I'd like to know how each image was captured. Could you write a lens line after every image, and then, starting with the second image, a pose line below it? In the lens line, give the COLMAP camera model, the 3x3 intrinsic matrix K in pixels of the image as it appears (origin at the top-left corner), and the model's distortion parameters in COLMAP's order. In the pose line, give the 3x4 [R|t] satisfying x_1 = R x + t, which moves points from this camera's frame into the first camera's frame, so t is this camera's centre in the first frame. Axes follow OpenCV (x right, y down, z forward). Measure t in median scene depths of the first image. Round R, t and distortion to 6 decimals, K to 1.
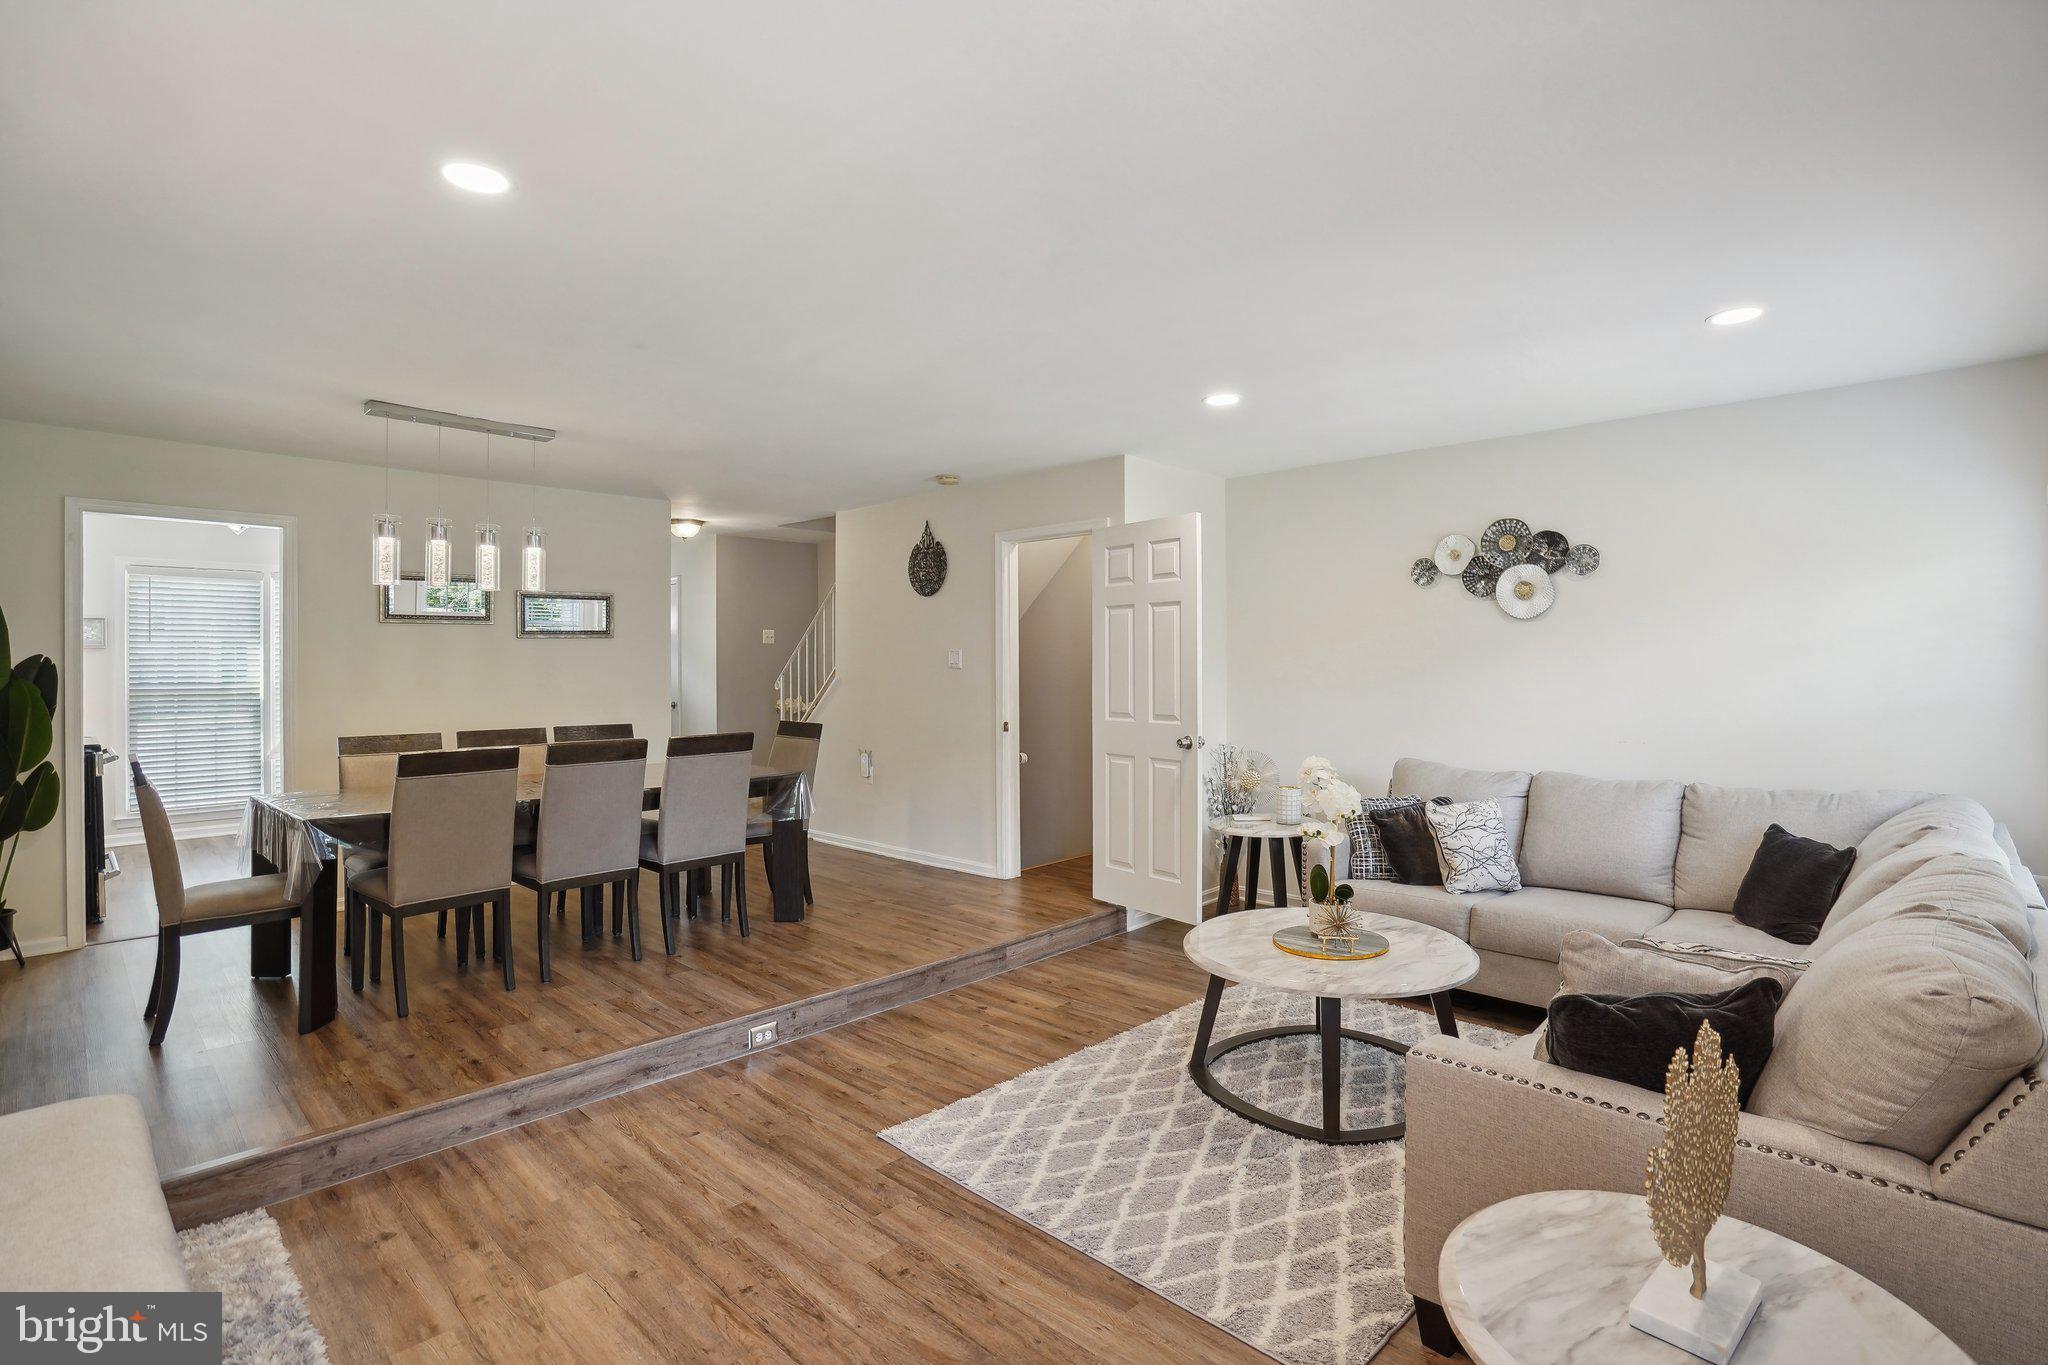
lens RADIAL K [[954.4, 0, 1038.1], [0, 954.4, 669.8], [0, 0, 1]] dist [-0.066190, 0.023997]
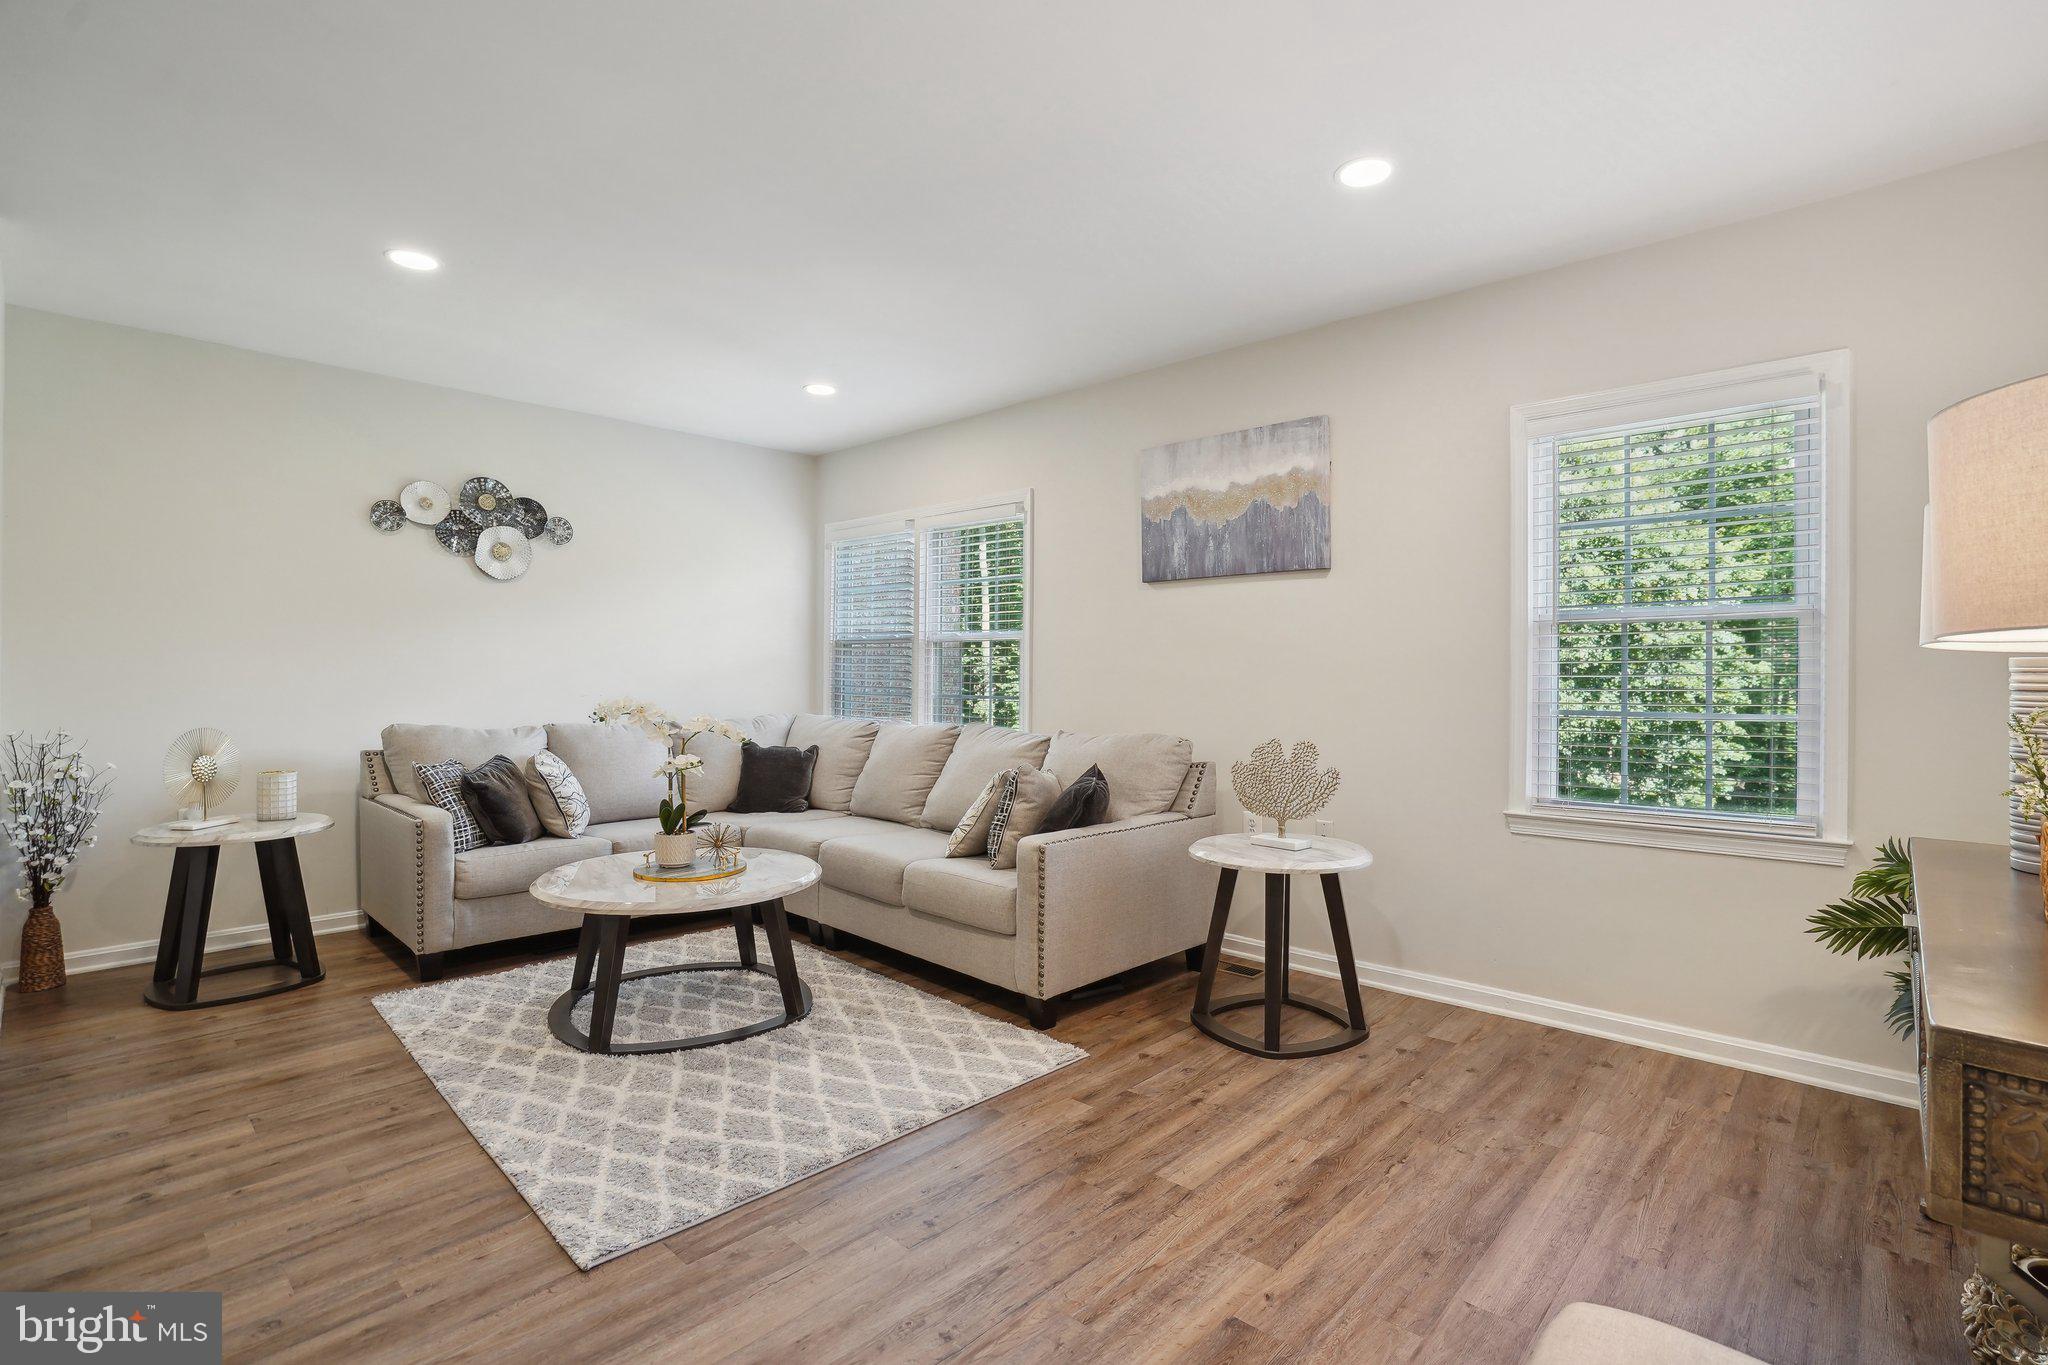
lens RADIAL K [[954.4, 0, 1038.1], [0, 954.4, 669.8], [0, 0, 1]] dist [-0.066190, 0.023997]
pose [[-0.009073, 0.007859, 0.999928, -0.537914], [-0.000458, 0.999969, -0.007863, 0.055296], [-0.999959, -0.000529, -0.009069, 0.453883]]
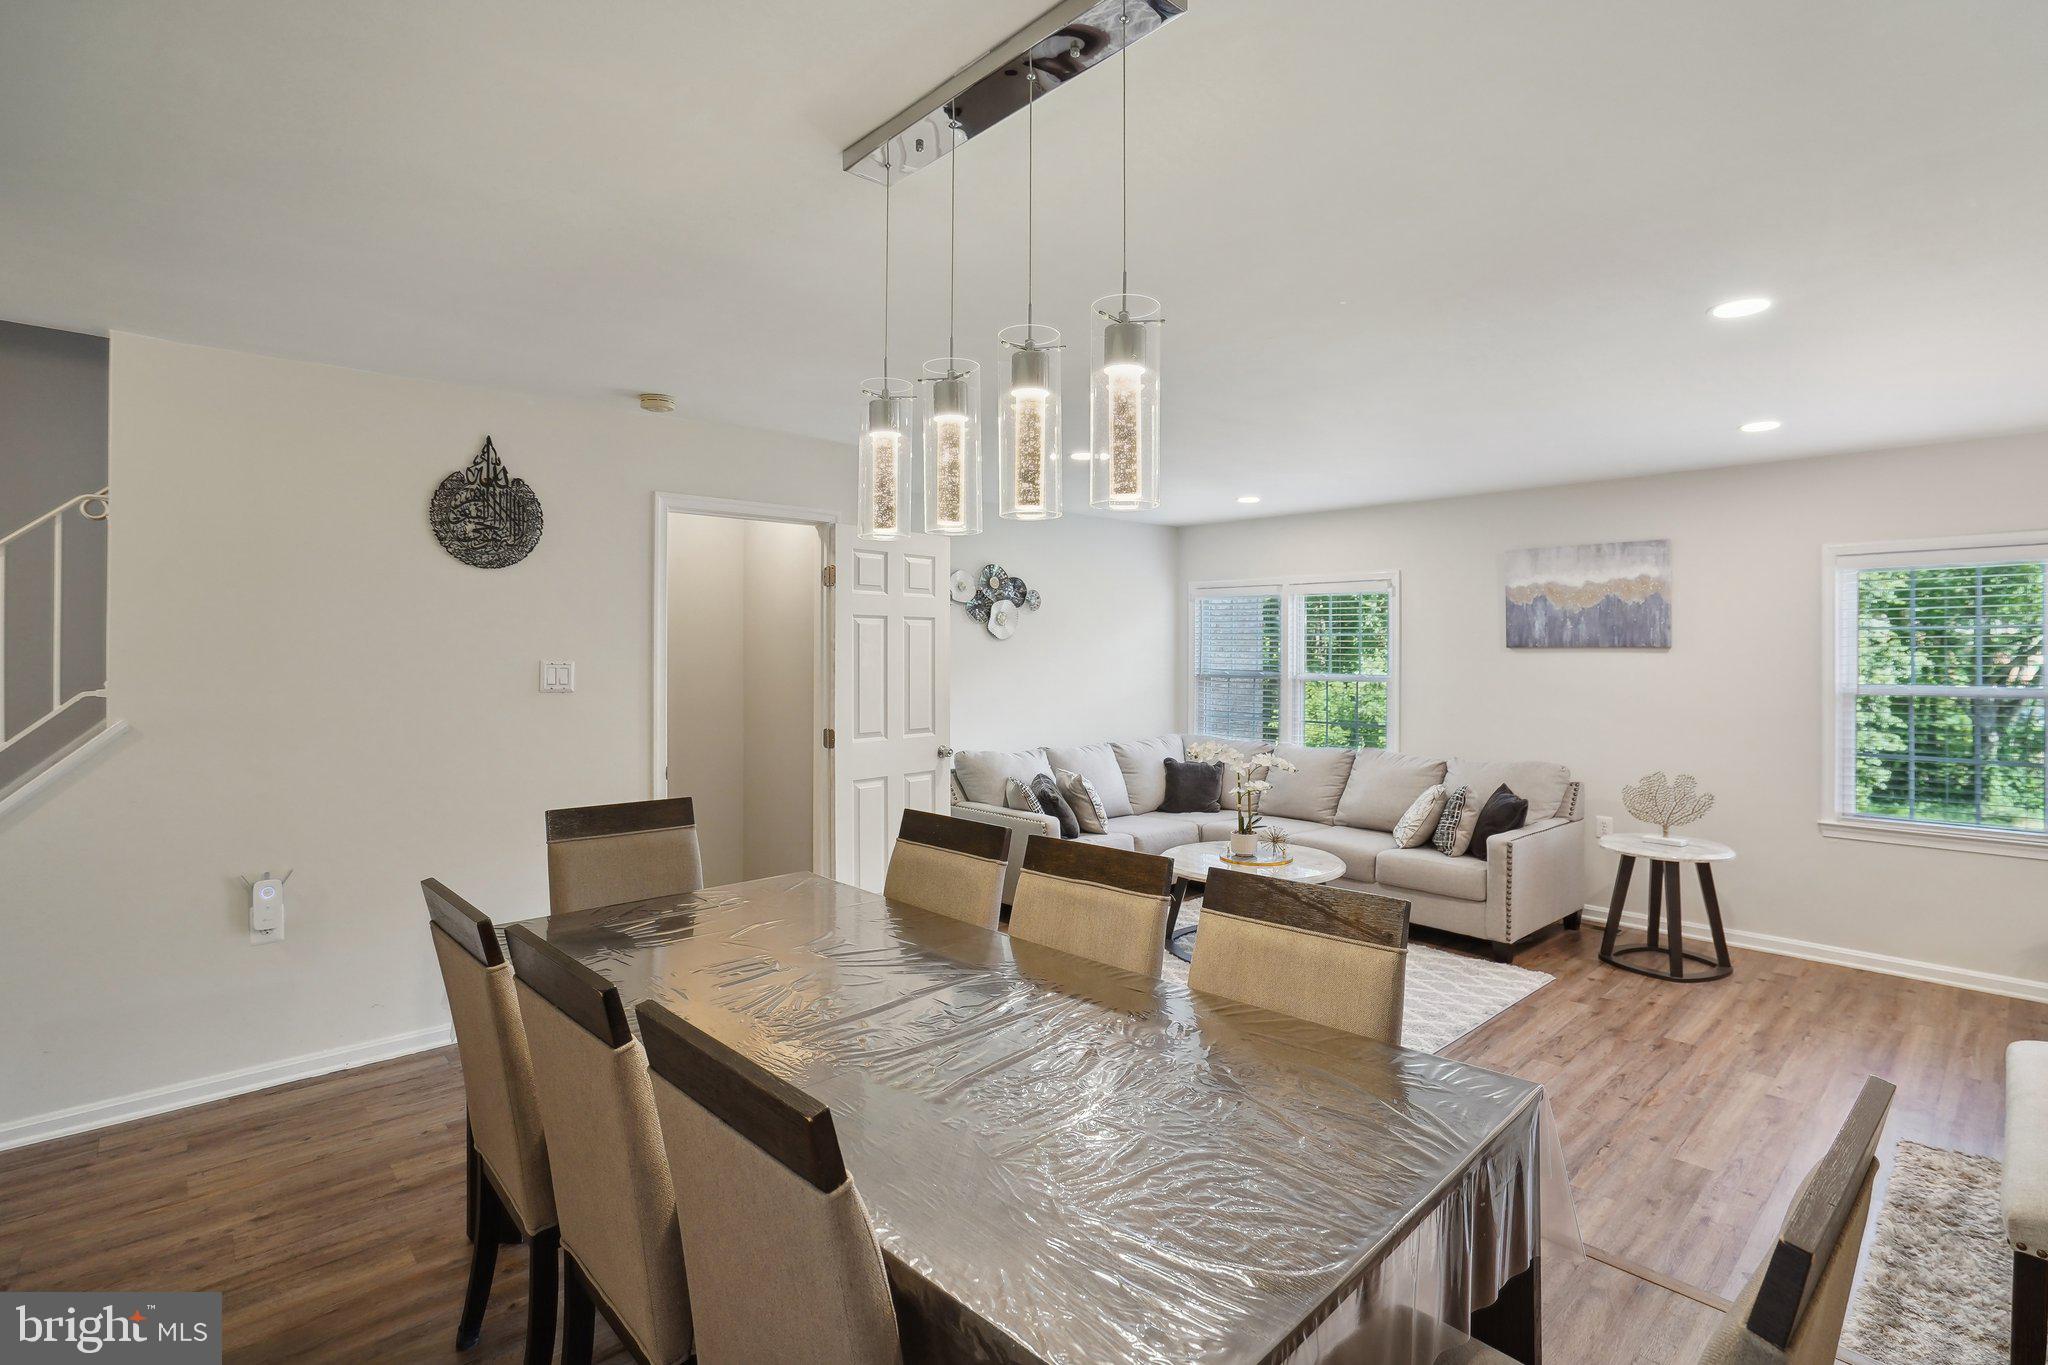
lens RADIAL K [[979.0, 0, 1073.2], [0, 979.0, 644.3], [0, 0, 1]] dist [-0.004088, 0.001329]
pose [[0.031174, 0.010849, 0.999455, -0.962543], [0.001797, 0.999939, -0.010911, -0.033556], [-0.999512, 0.002137, 0.031152, 0.908687]]
